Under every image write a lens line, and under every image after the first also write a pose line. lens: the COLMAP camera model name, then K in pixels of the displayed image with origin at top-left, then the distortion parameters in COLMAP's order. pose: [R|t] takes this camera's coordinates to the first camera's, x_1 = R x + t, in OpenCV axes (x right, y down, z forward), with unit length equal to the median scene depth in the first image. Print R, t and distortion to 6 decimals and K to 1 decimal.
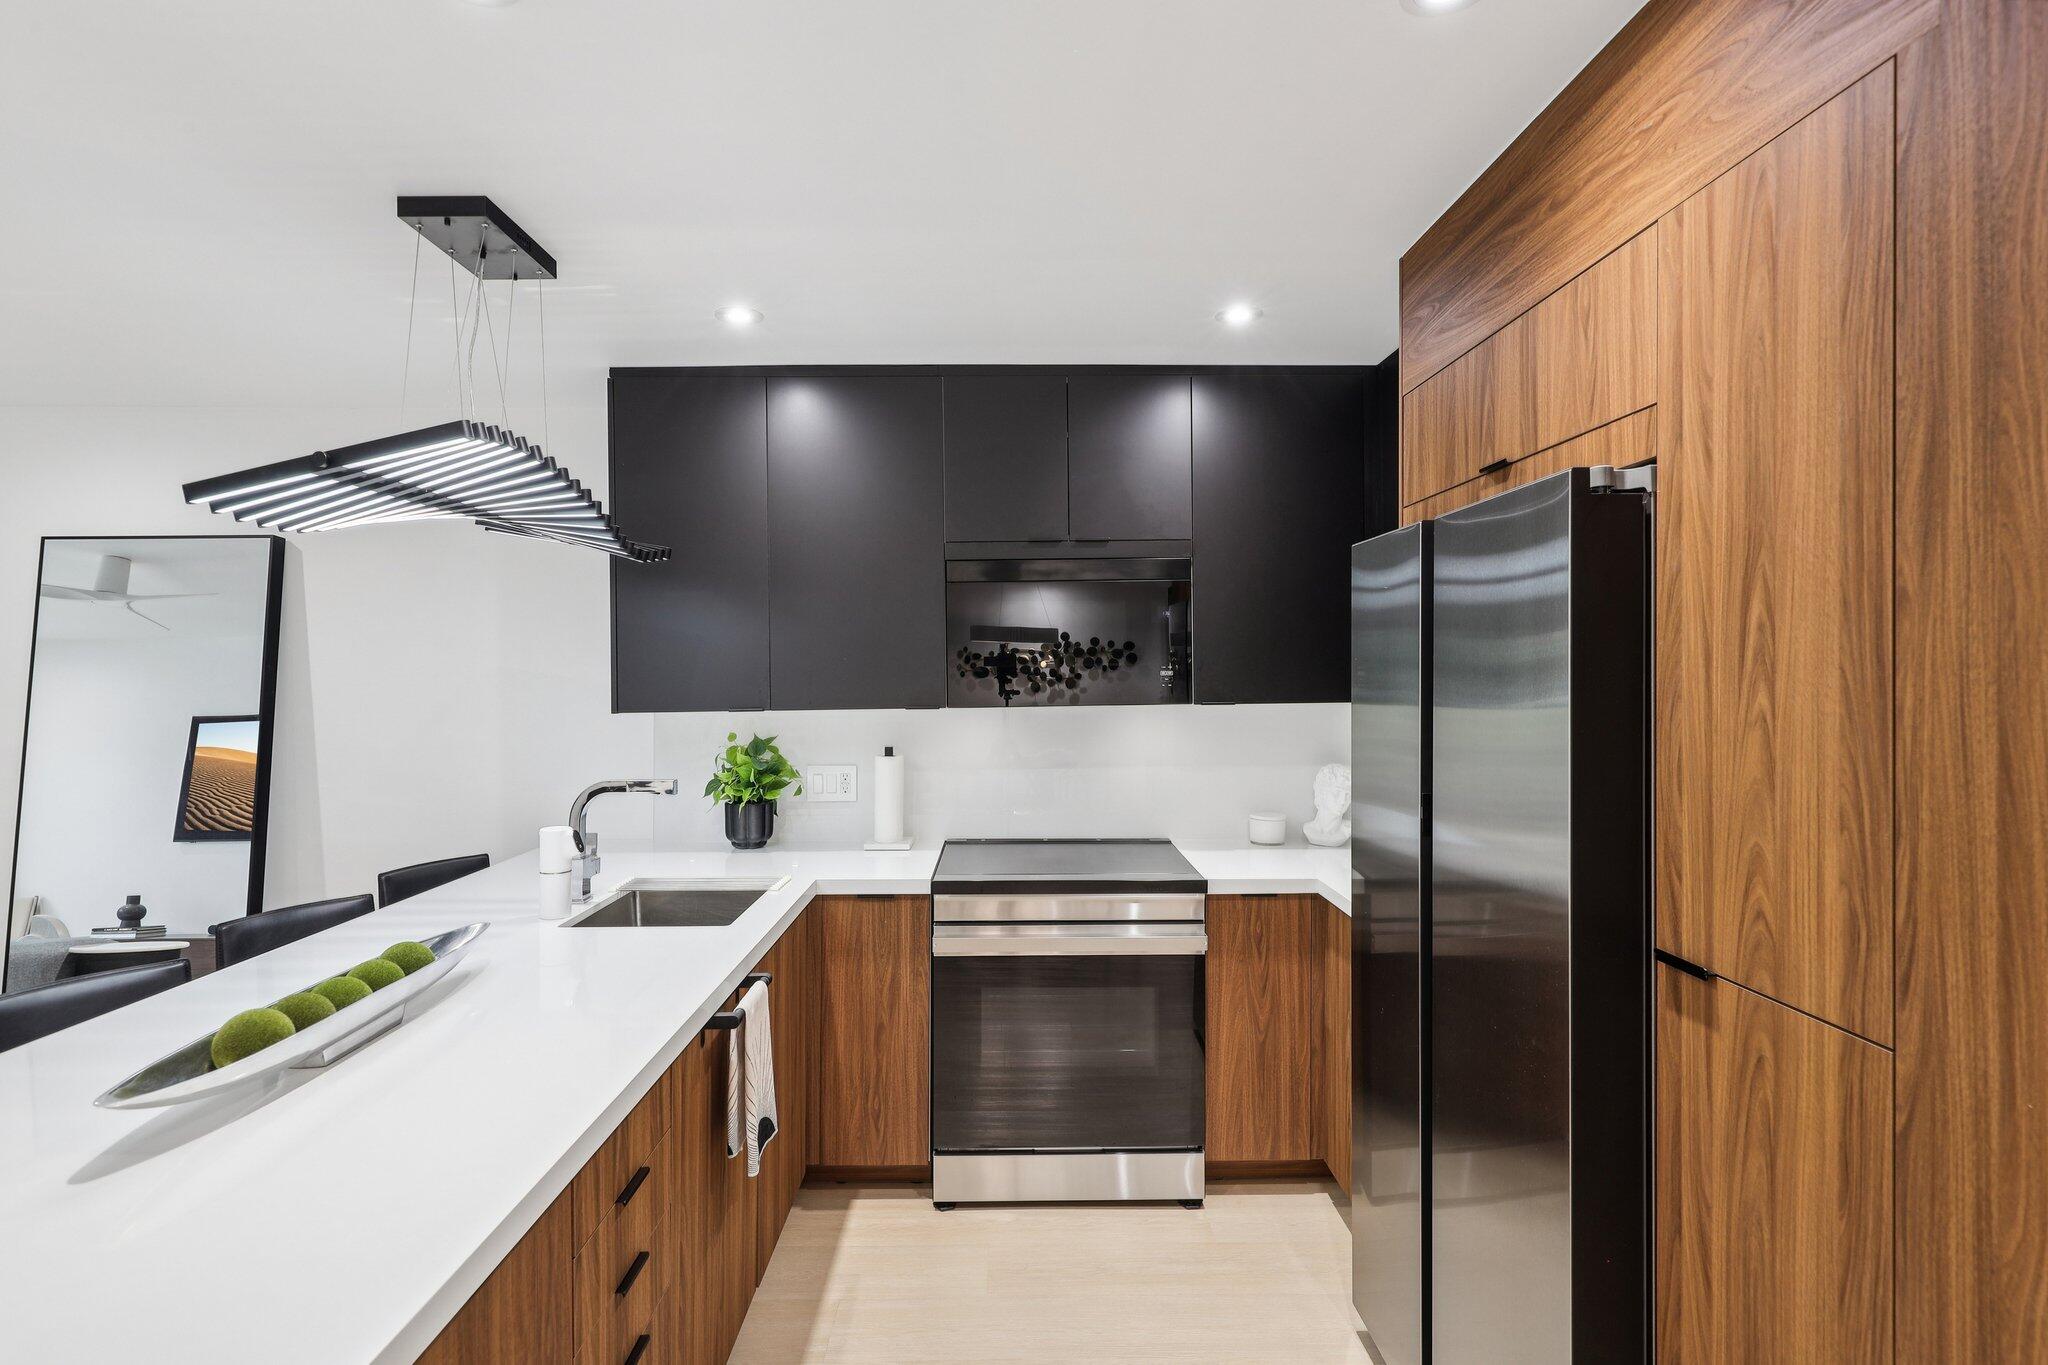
lens RADIAL K [[1016.1, 0, 1012.1], [0, 1016.1, 668.9], [0, 0, 1]] dist [-0.002455, 0.001939]
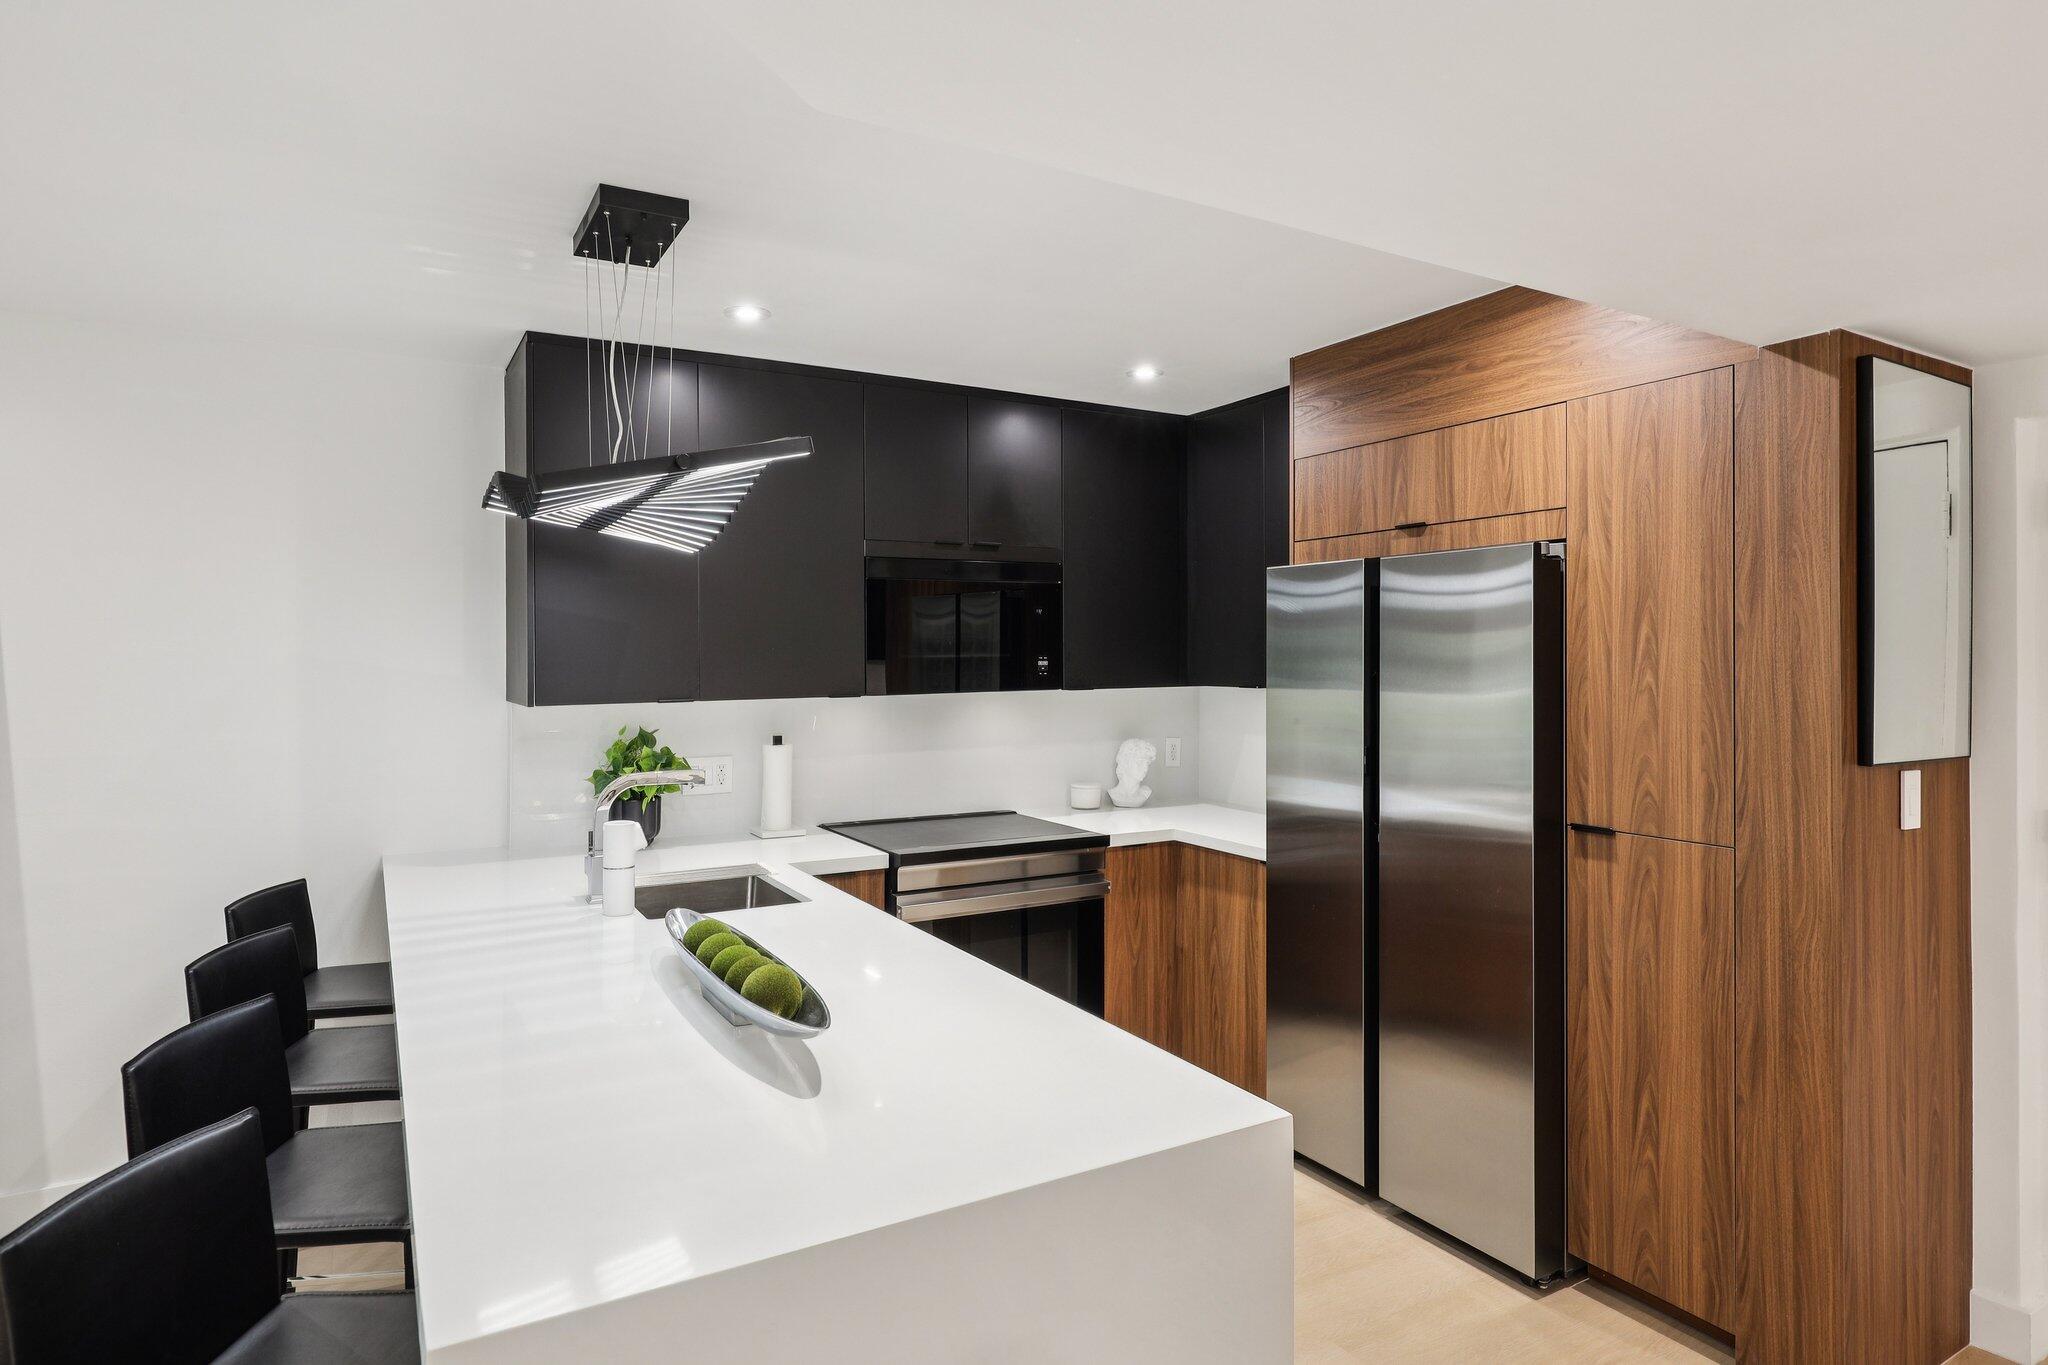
lens RADIAL K [[1111.0, 0, 1002.5], [0, 1111.0, 650.7], [0, 0, 1]] dist [-0.000516, 0.000210]
pose [[0.877396, 0.006175, 0.479728, -1.199797], [-0.003184, 0.999970, -0.007049, -0.002434], [-0.479757, 0.004657, 0.877389, -0.210510]]
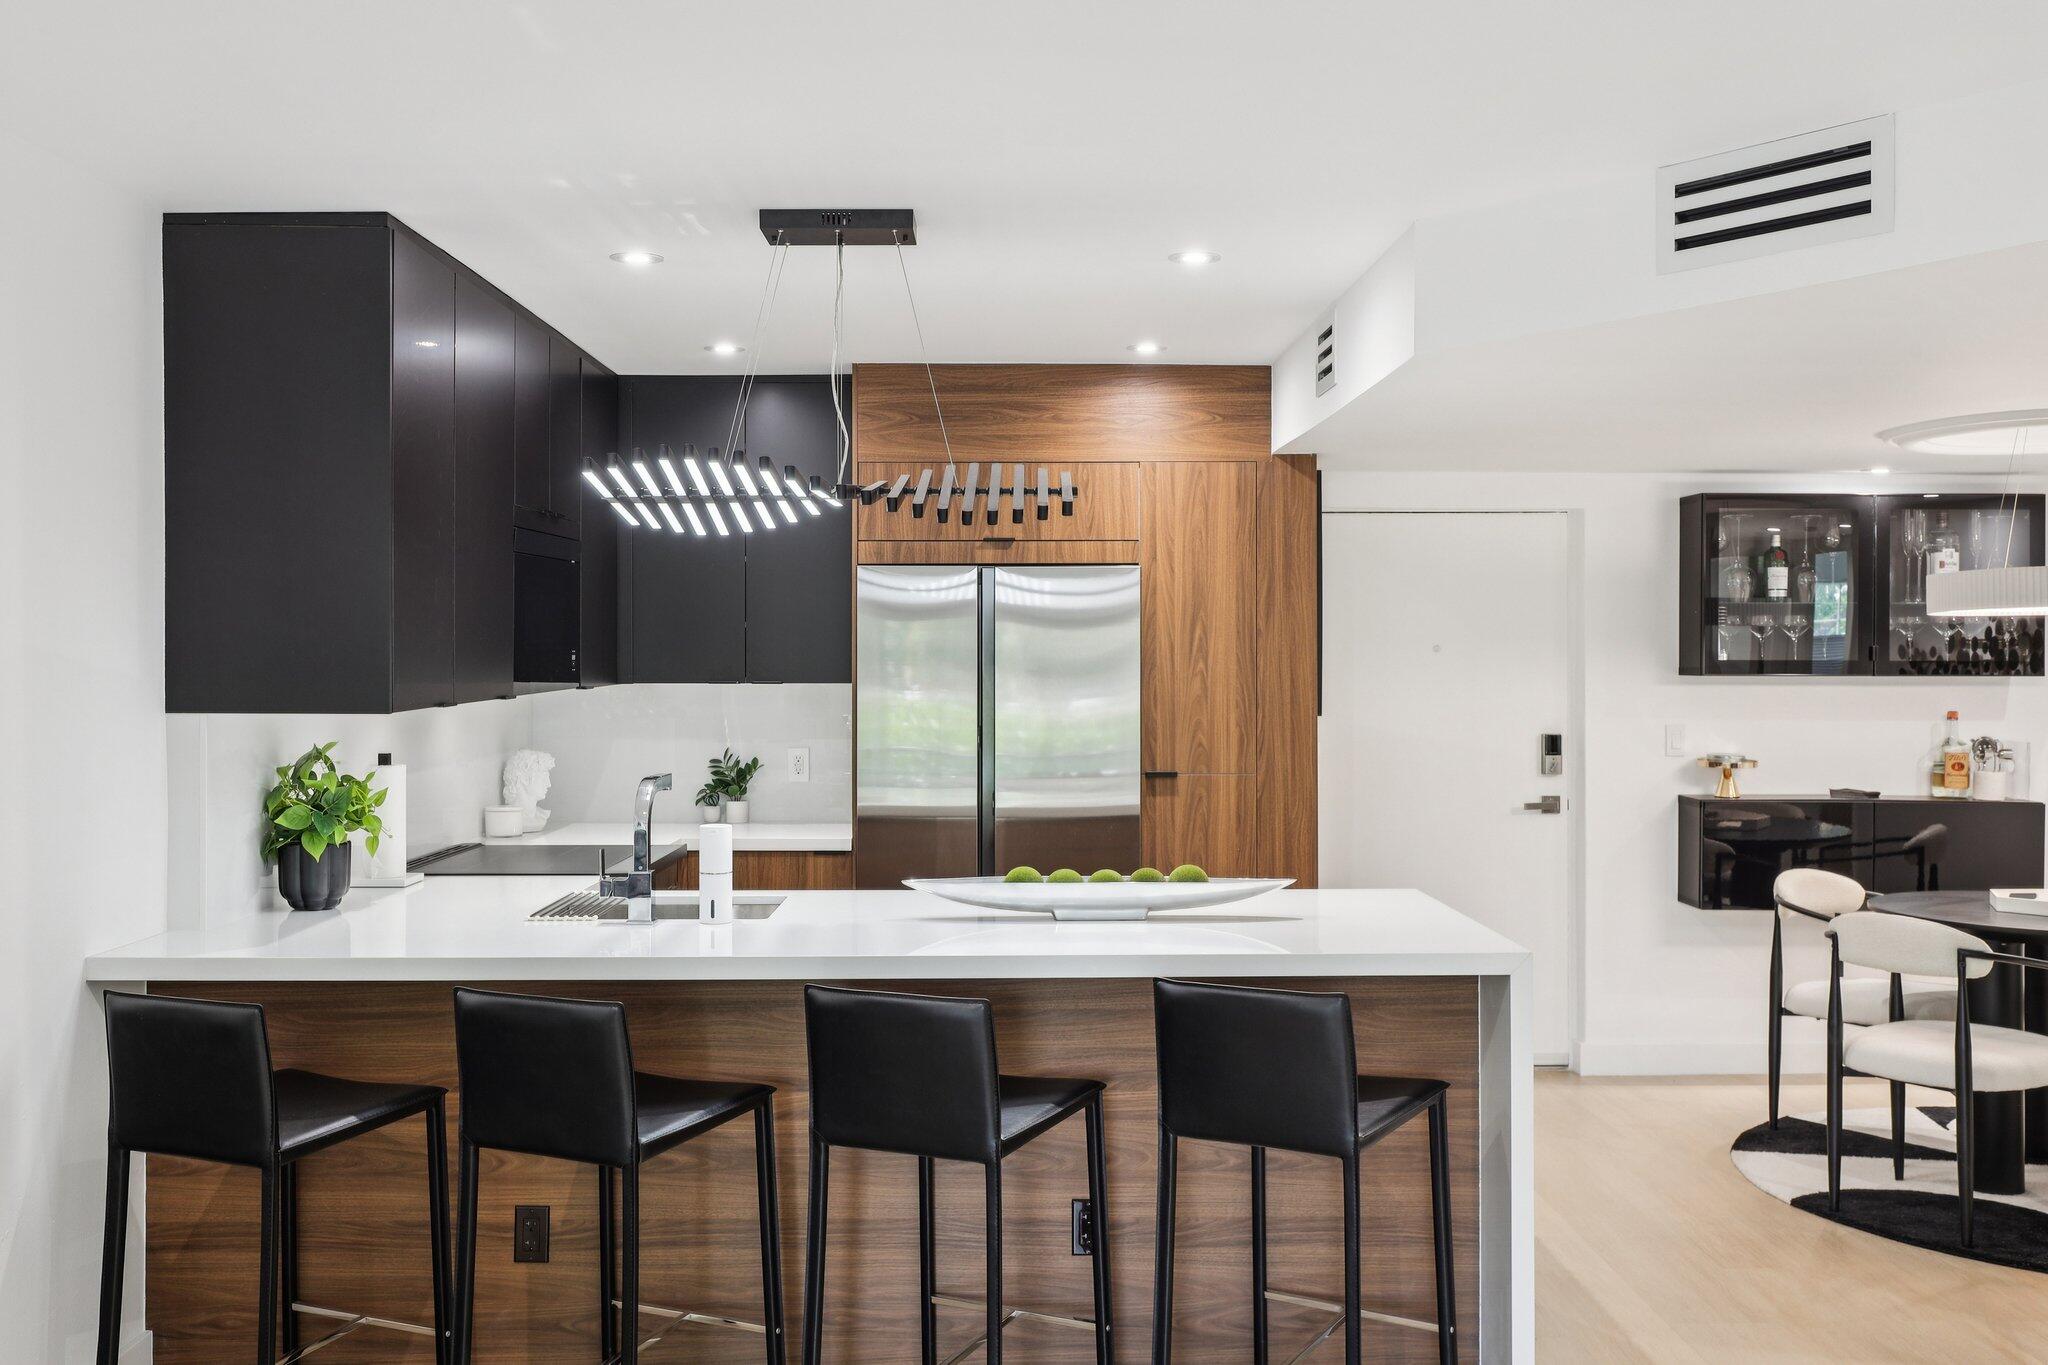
lens RADIAL K [[1810.0, 0, 1020.1], [0, 1810.0, 668.7], [0, 0, 1]] dist [0.006391, -0.003696]
pose [[0.027639, -0.001411, 0.999617, -3.837348], [-0.001547, 0.999998, 0.001454, 0.030561], [-0.999617, -0.001587, 0.027637, 1.255389]]
